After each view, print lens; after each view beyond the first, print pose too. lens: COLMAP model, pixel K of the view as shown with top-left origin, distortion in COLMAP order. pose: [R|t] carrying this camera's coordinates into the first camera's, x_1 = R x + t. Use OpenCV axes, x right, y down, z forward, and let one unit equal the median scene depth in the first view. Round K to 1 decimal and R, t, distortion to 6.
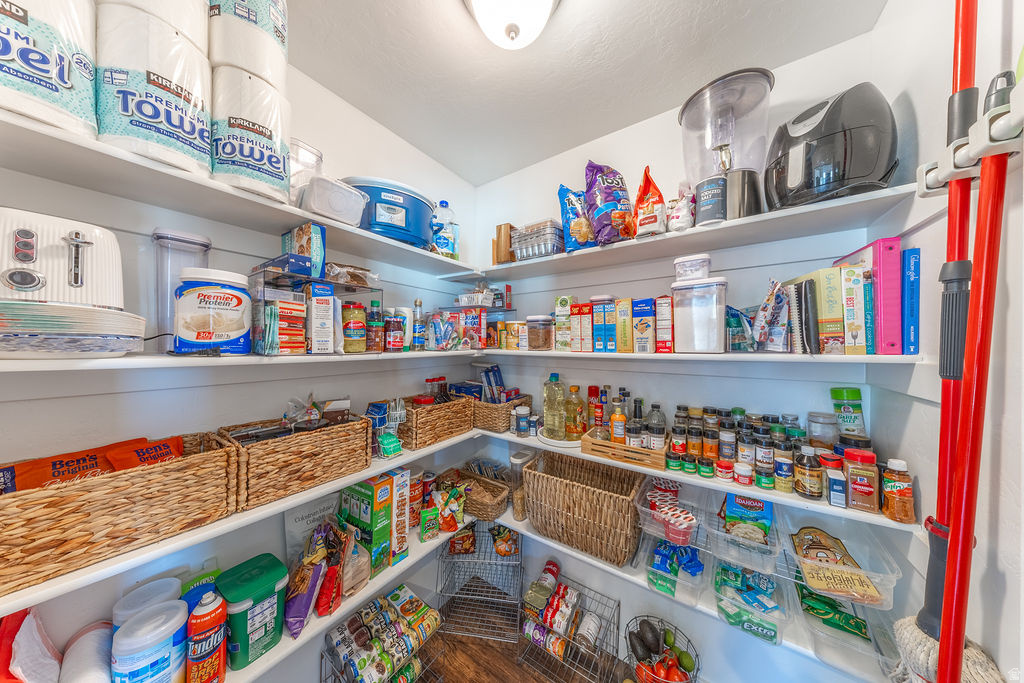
lens RADIAL K [[296.0, 0, 512.2], [0, 296.0, 346.0], [0, 0, 1]] dist [-0.000409, -0.000007]
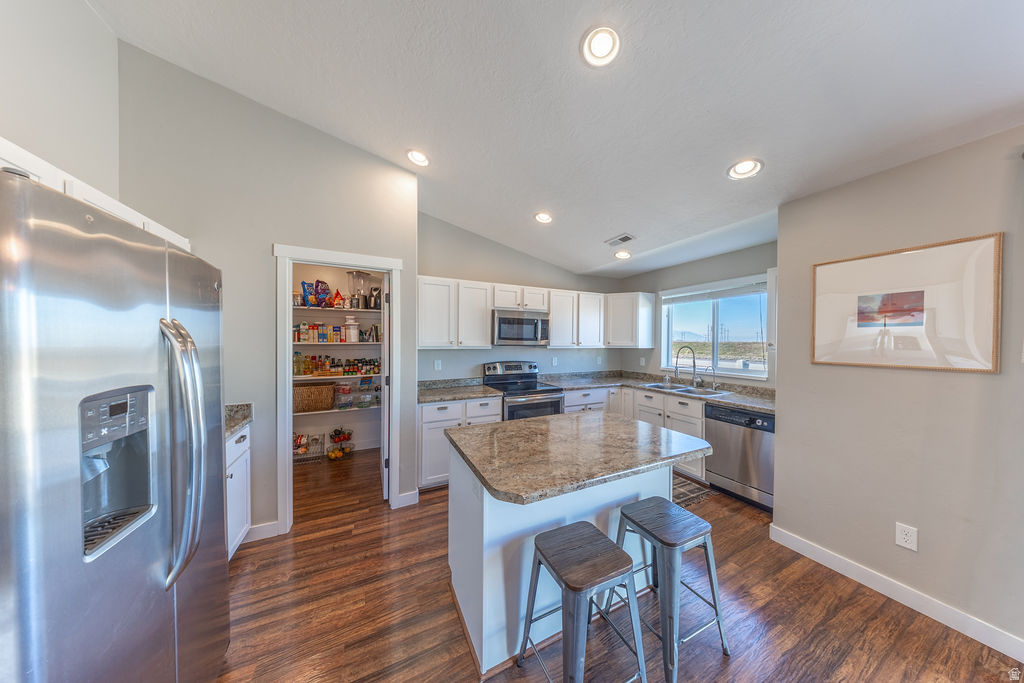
lens RADIAL K [[296.0, 0, 517.9], [0, 296.0, 344.5], [0, 0, 1]] dist [-0.000409, -0.000007]
pose [[0.480909, -0.008000, 0.876734, -1.421143], [-0.001969, 0.999946, 0.010204, 0.008897], [-0.876768, -0.006633, 0.480867, -2.275164]]
